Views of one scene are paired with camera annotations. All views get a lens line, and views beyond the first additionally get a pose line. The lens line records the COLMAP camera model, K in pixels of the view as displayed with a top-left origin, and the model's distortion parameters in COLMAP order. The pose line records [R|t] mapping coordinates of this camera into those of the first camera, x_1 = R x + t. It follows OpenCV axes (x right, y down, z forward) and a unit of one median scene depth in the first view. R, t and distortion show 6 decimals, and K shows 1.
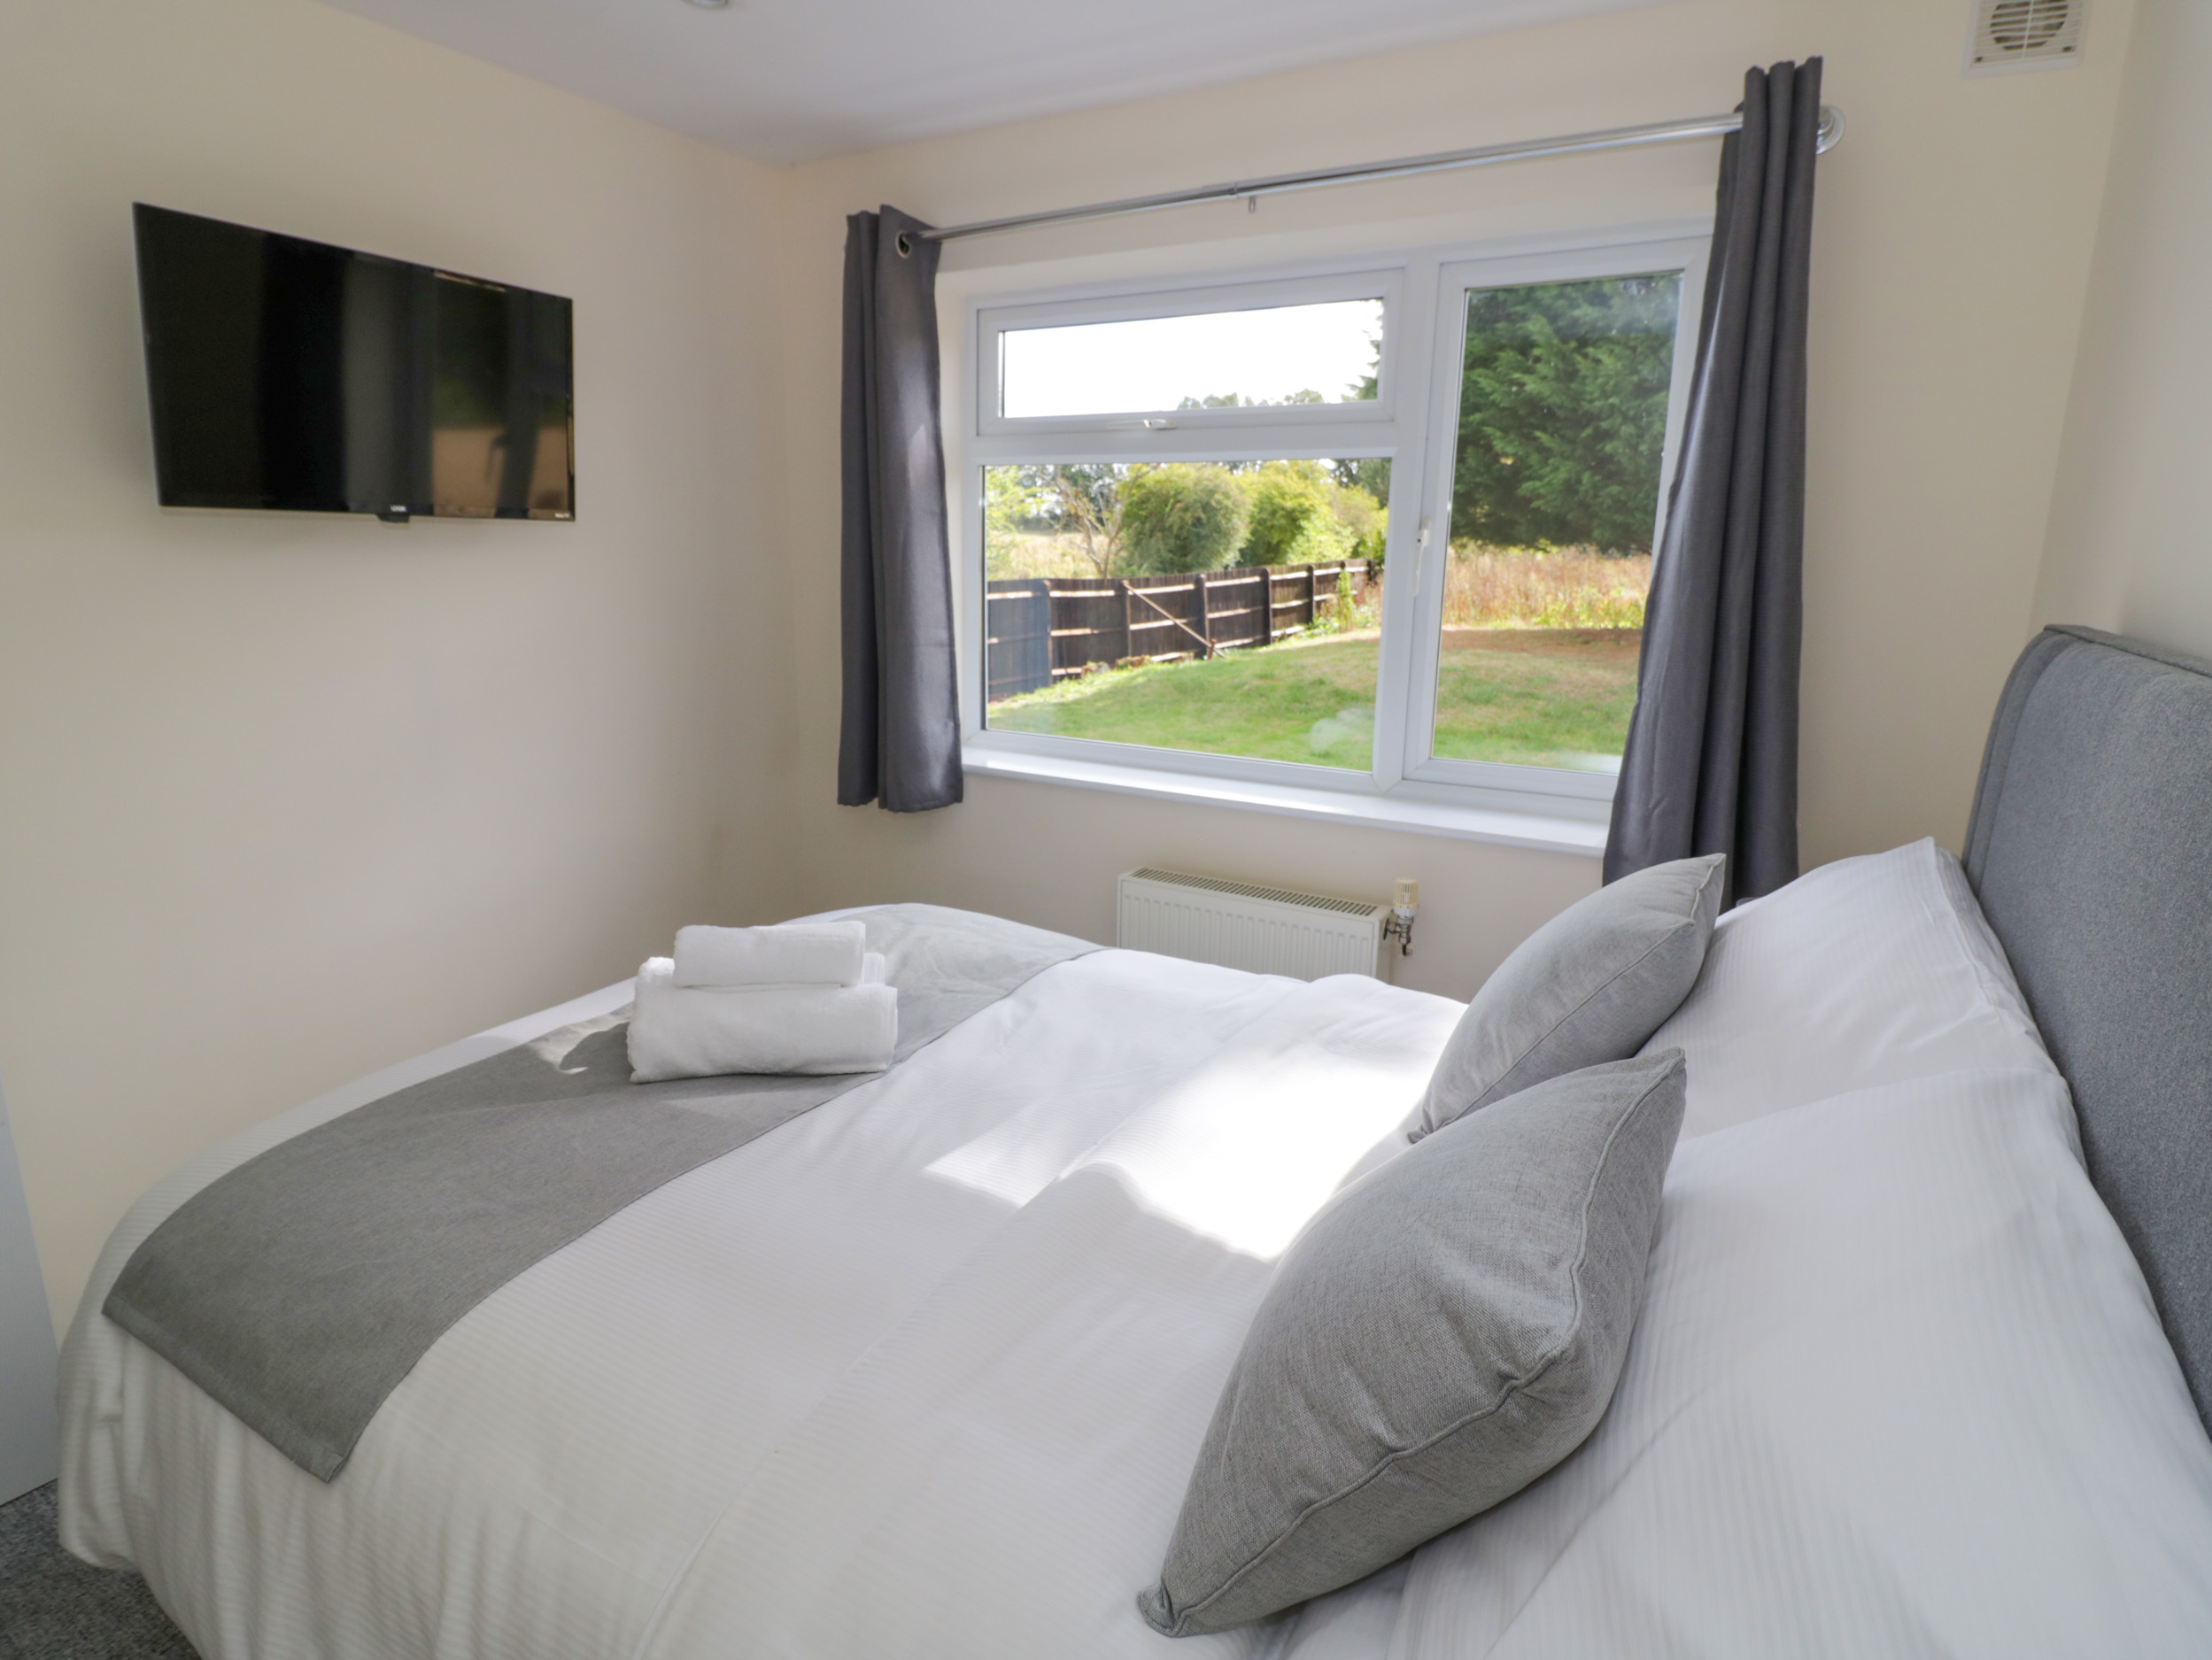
lens RADIAL K [[1148.0, 0, 1106.0], [0, 1148.0, 830.0], [0, 0, 1]] dist [-0.000255, -0.019701]
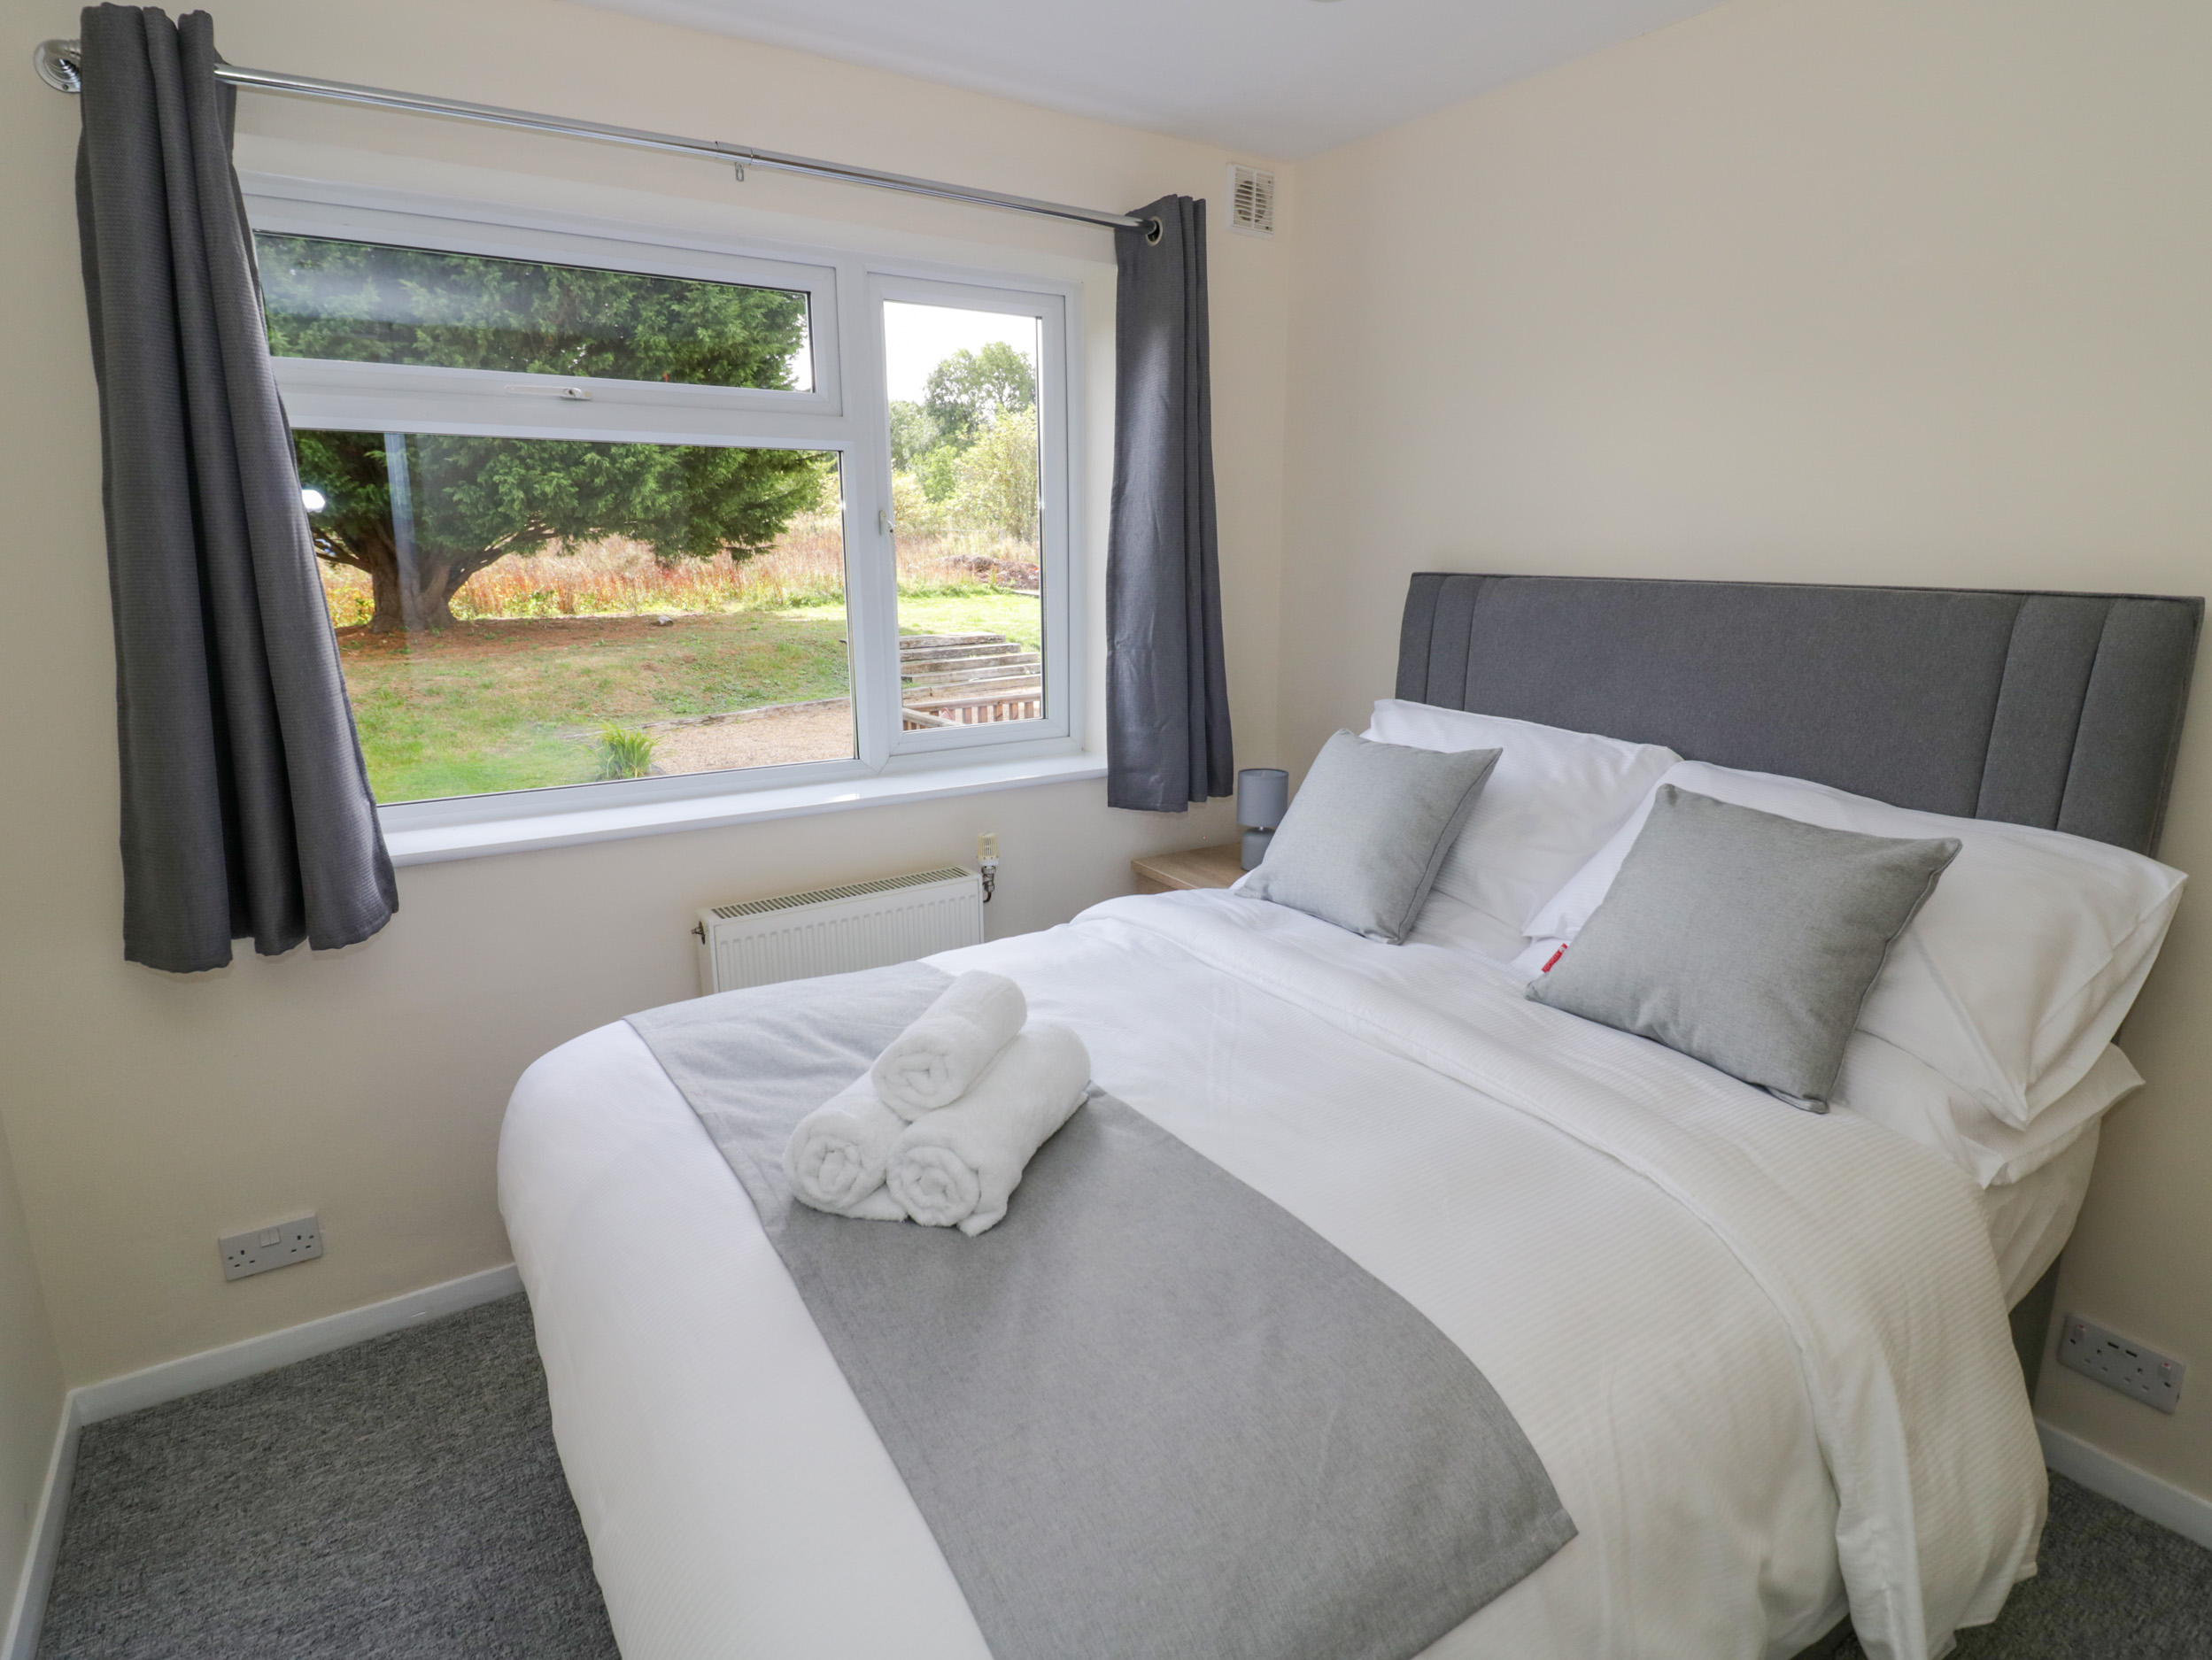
lens RADIAL K [[1198.6, 0, 1105.4], [0, 1198.6, 813.7], [0, 0, 1]] dist [0.000516, -0.000412]
pose [[0.435197, -0.210402, 0.875405, -0.696752], [0.227287, 0.966493, 0.119302, -0.087584], [-0.871174, 0.147048, 0.468437, 0.349935]]
